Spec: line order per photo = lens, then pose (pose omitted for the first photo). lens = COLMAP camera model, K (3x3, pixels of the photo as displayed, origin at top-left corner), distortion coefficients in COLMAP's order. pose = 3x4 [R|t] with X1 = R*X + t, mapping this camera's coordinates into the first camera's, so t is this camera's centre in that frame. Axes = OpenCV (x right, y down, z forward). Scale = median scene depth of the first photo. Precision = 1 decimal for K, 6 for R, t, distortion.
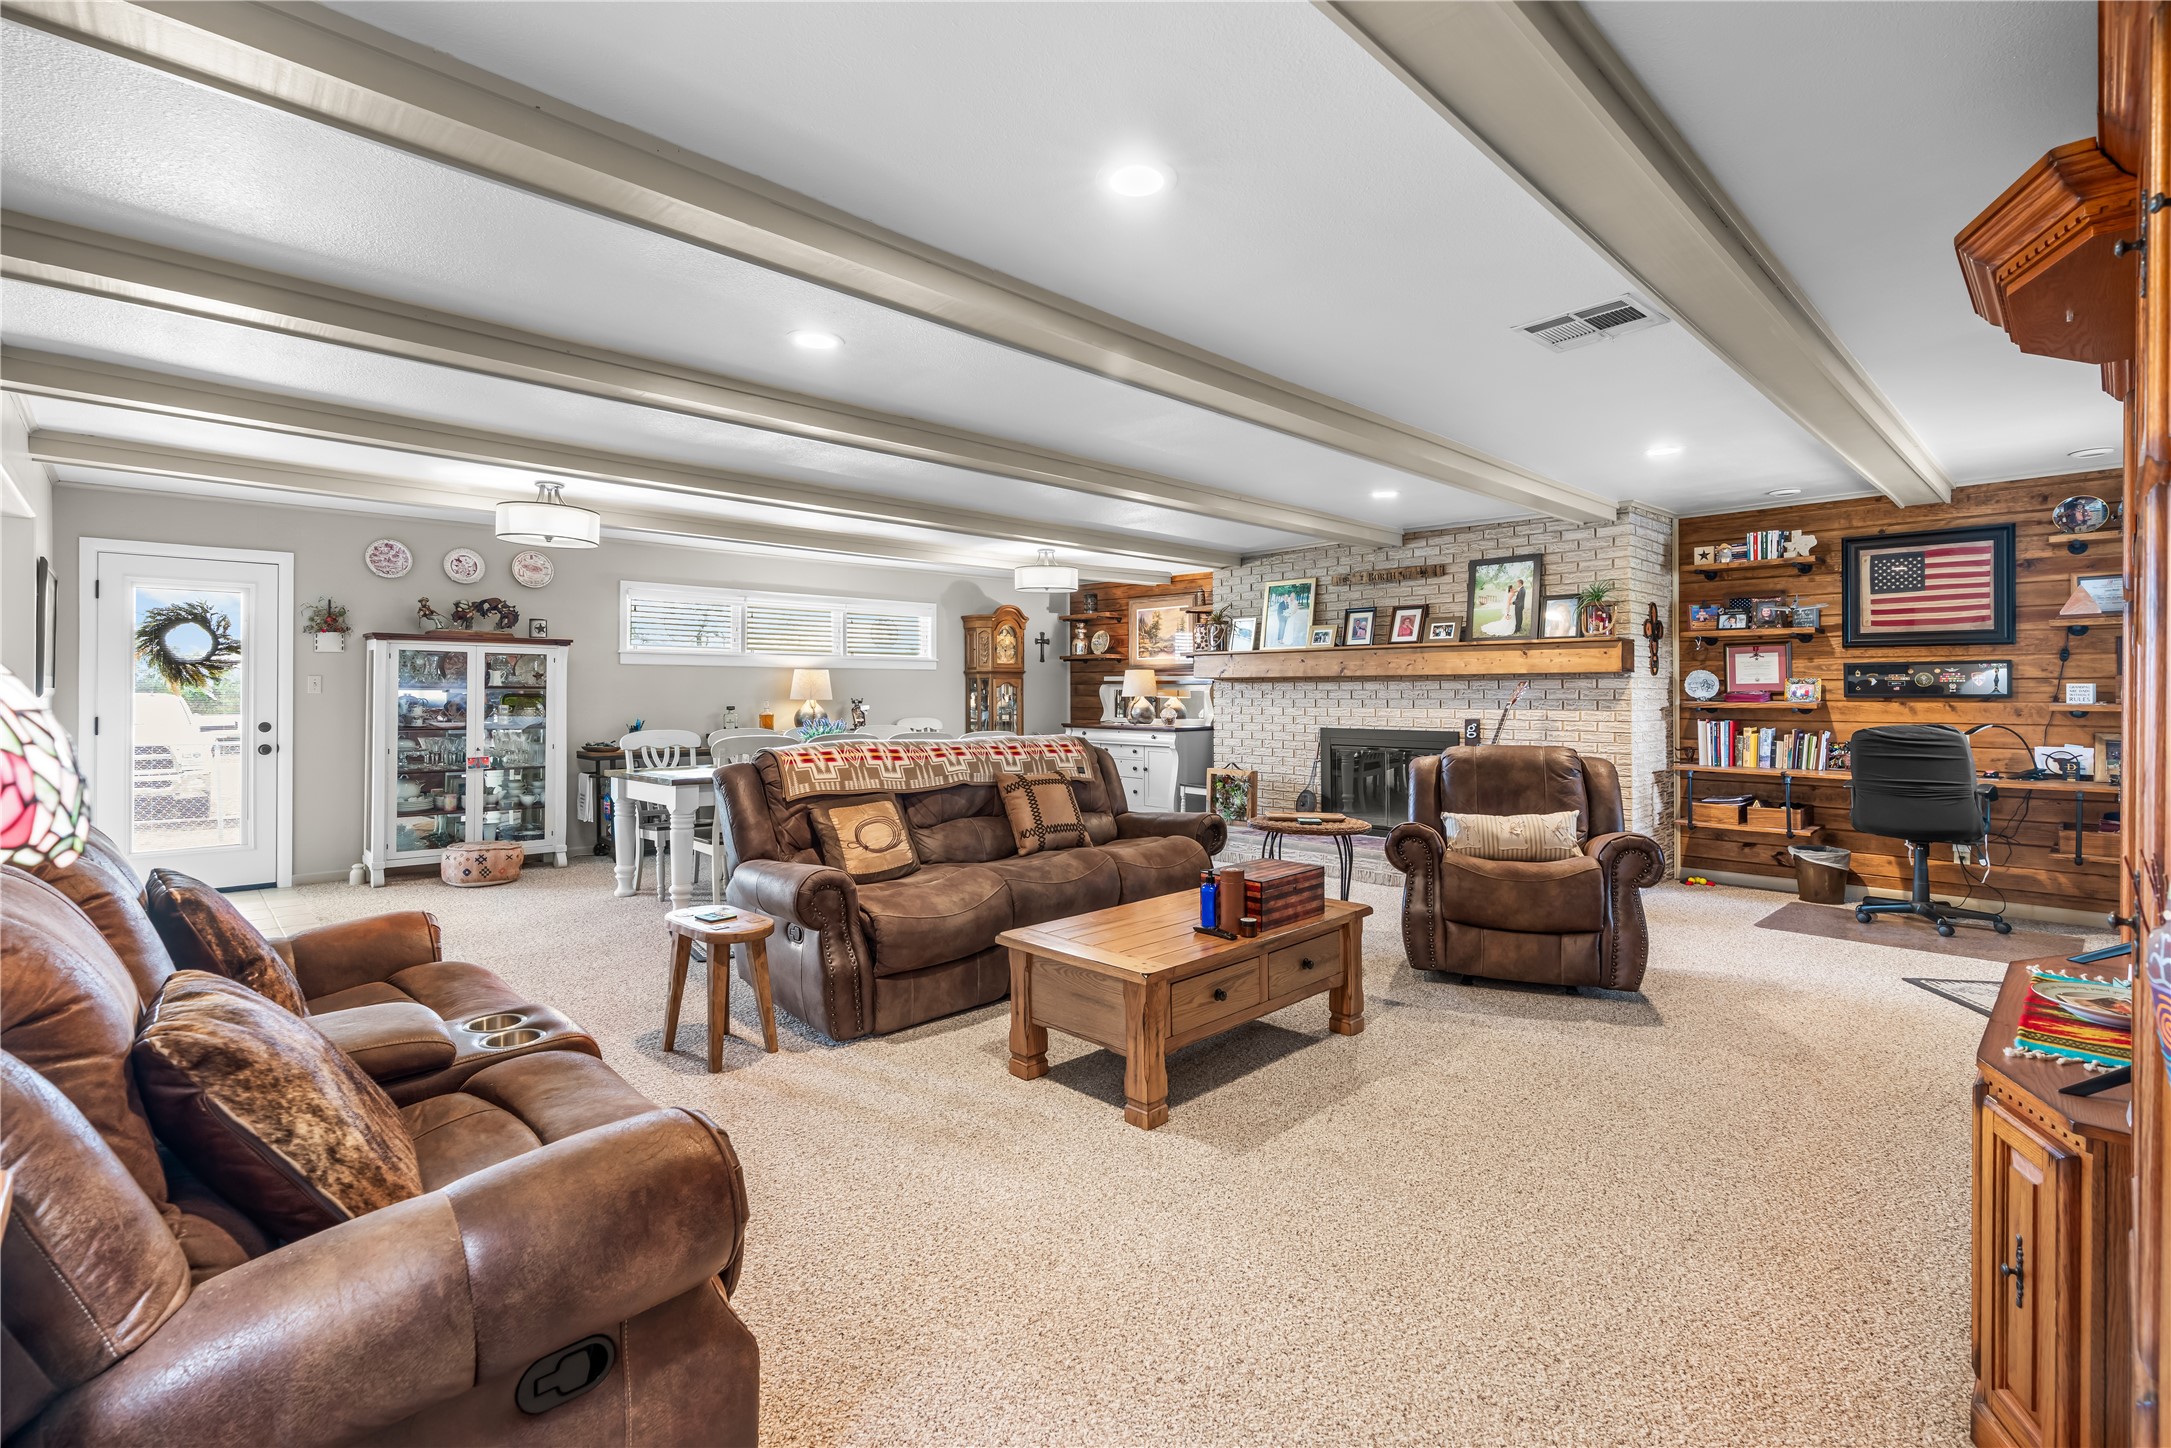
lens RADIAL K [[987.9, 0, 1065.2], [0, 987.9, 680.2], [0, 0, 1]] dist [-0.011882, 0.005087]
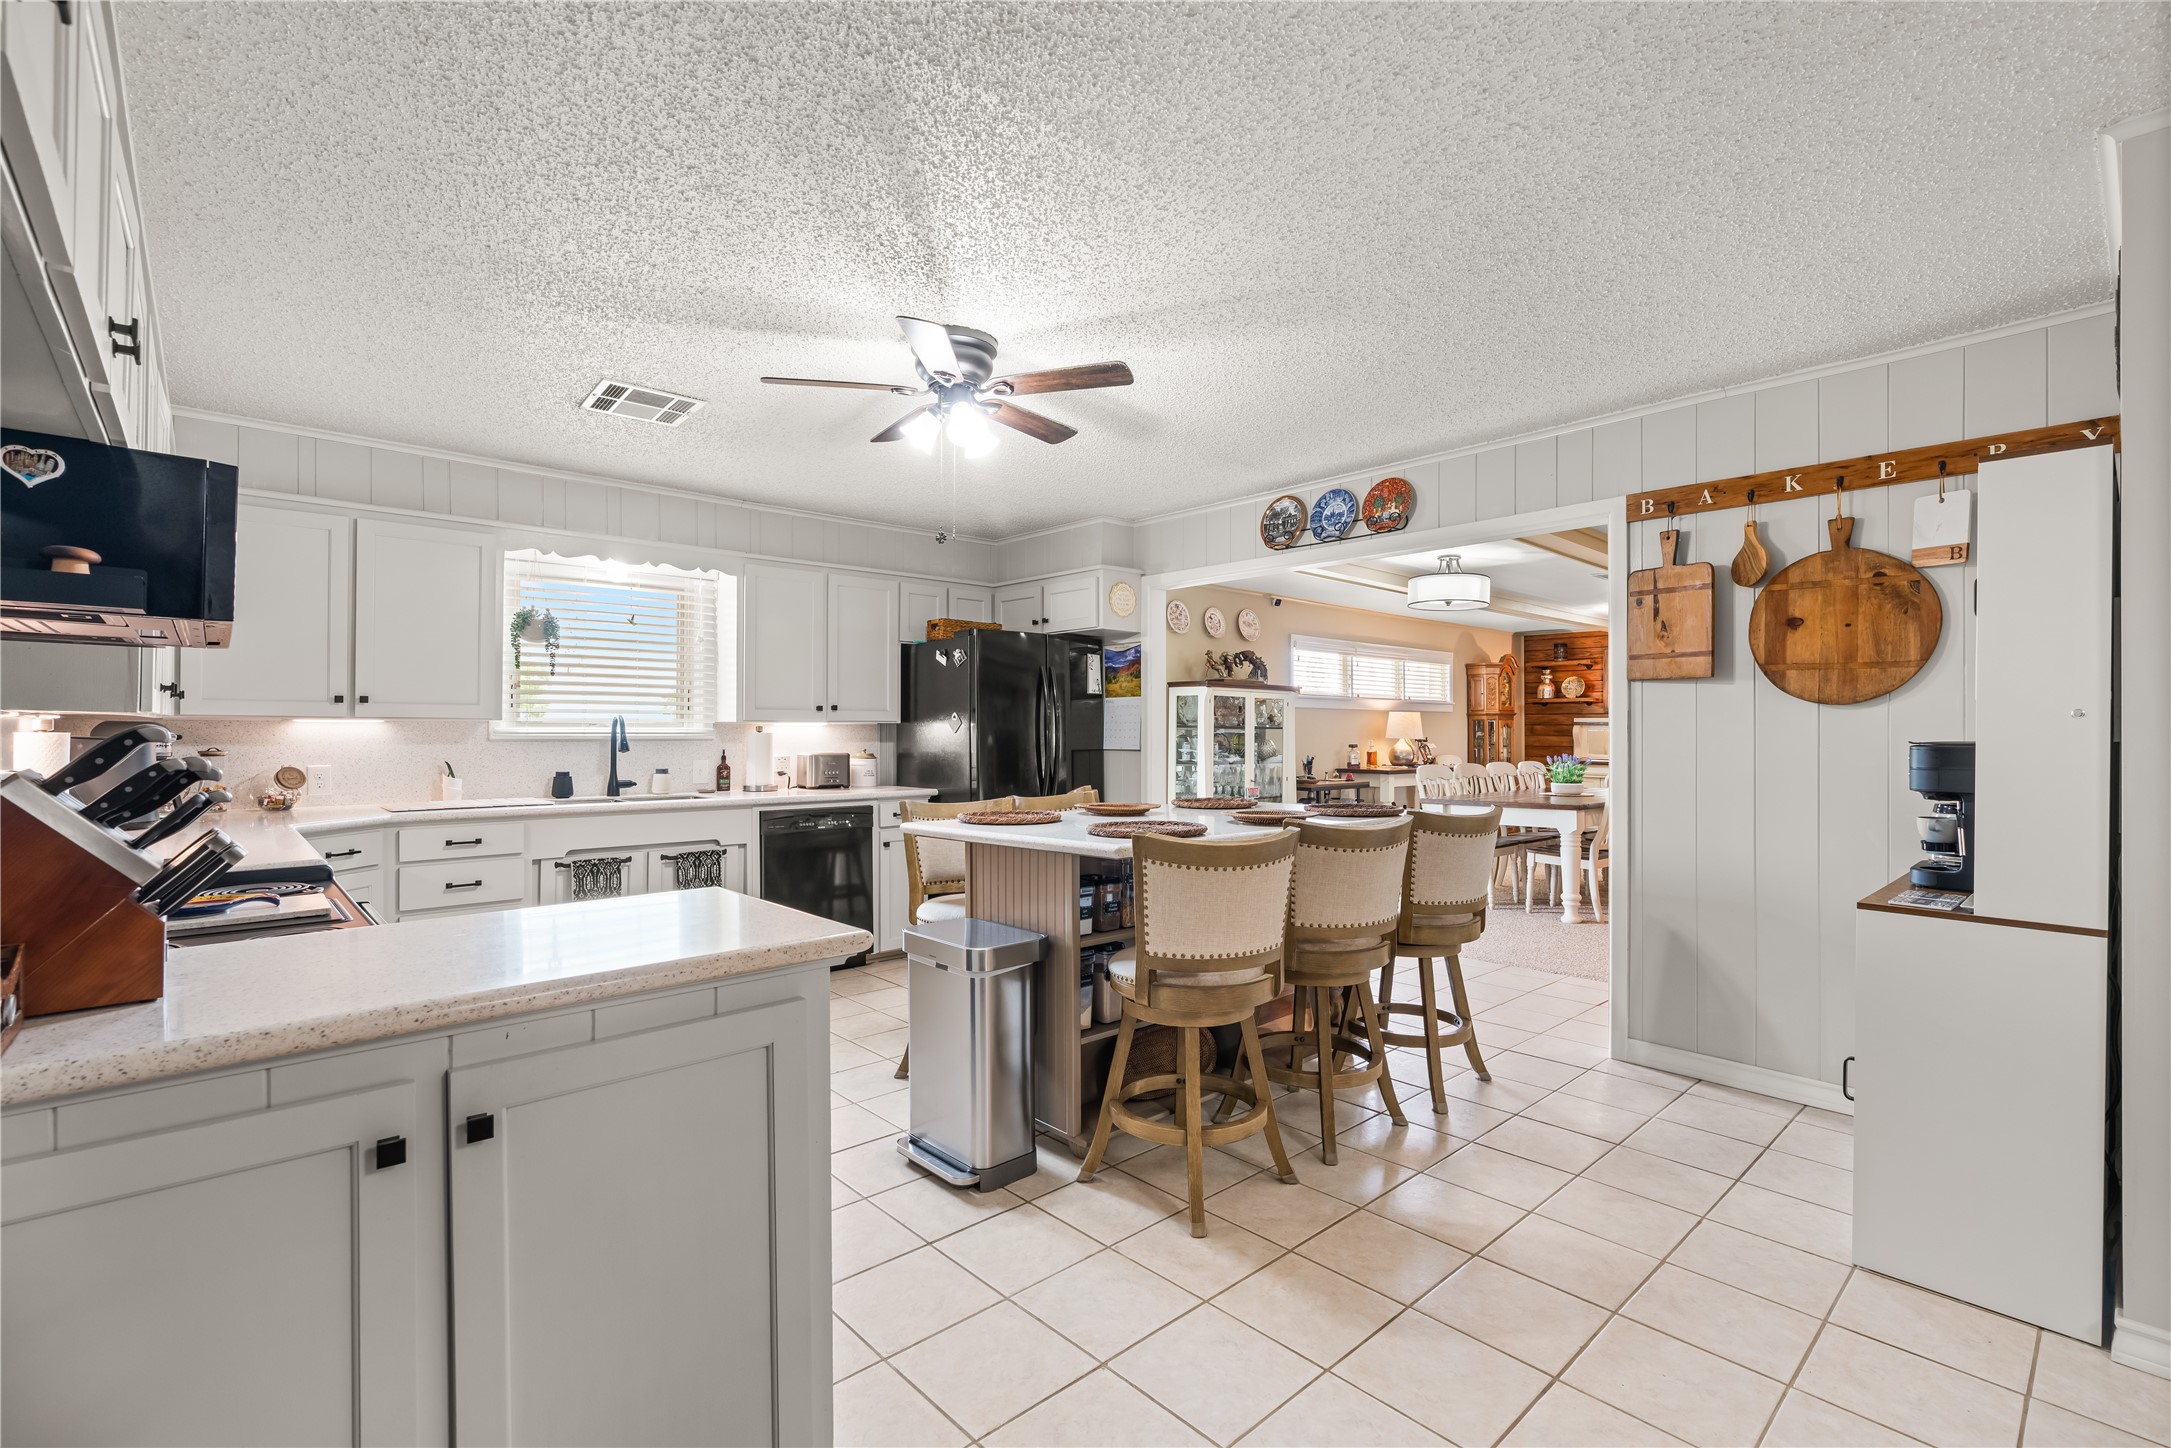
lens RADIAL K [[987.9, 0, 1069.2], [0, 987.9, 725.3], [0, 0, 1]] dist [-0.011882, 0.005087]
pose [[0.999568, 0.001664, -0.029332, -0.759536], [-0.001543, 0.999990, 0.004172, -0.000115], [0.029339, -0.004125, 0.999561, -0.166182]]
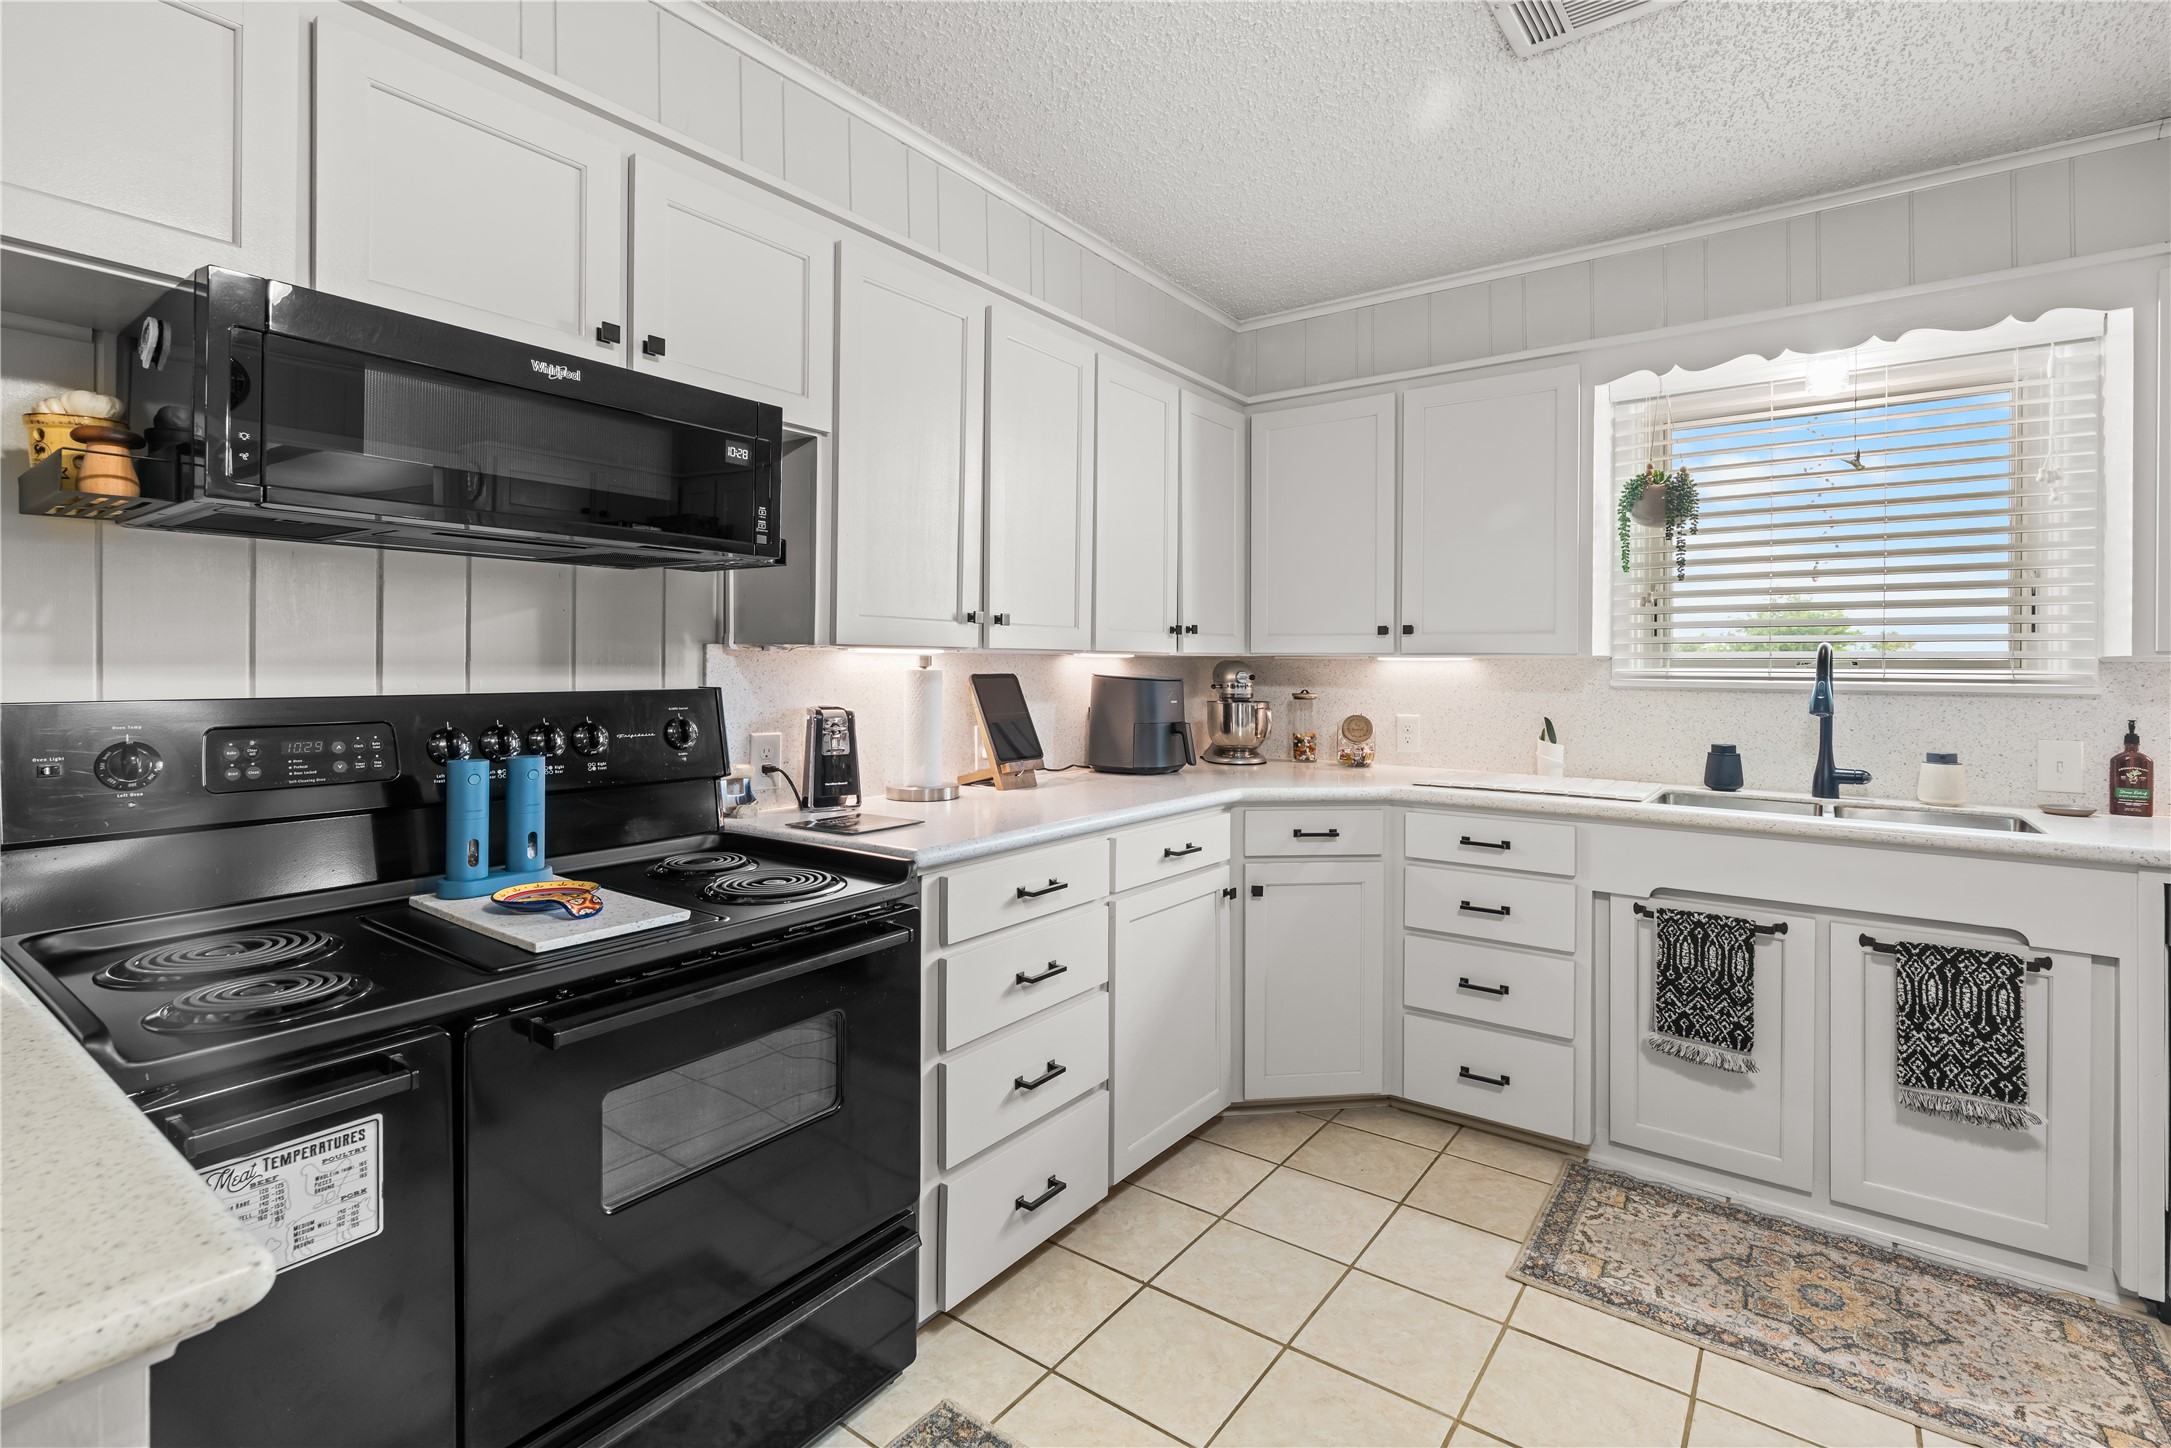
lens RADIAL K [[987.9, 0, 1100.1], [0, 987.9, 667.0], [0, 0, 1]] dist [-0.011882, 0.005087]
pose [[0.182587, 0.000337, -0.983190, -0.787767], [0.000349, 1.000000, 0.000408, 0.003973], [0.983190, -0.000418, 0.182587, 0.205006]]
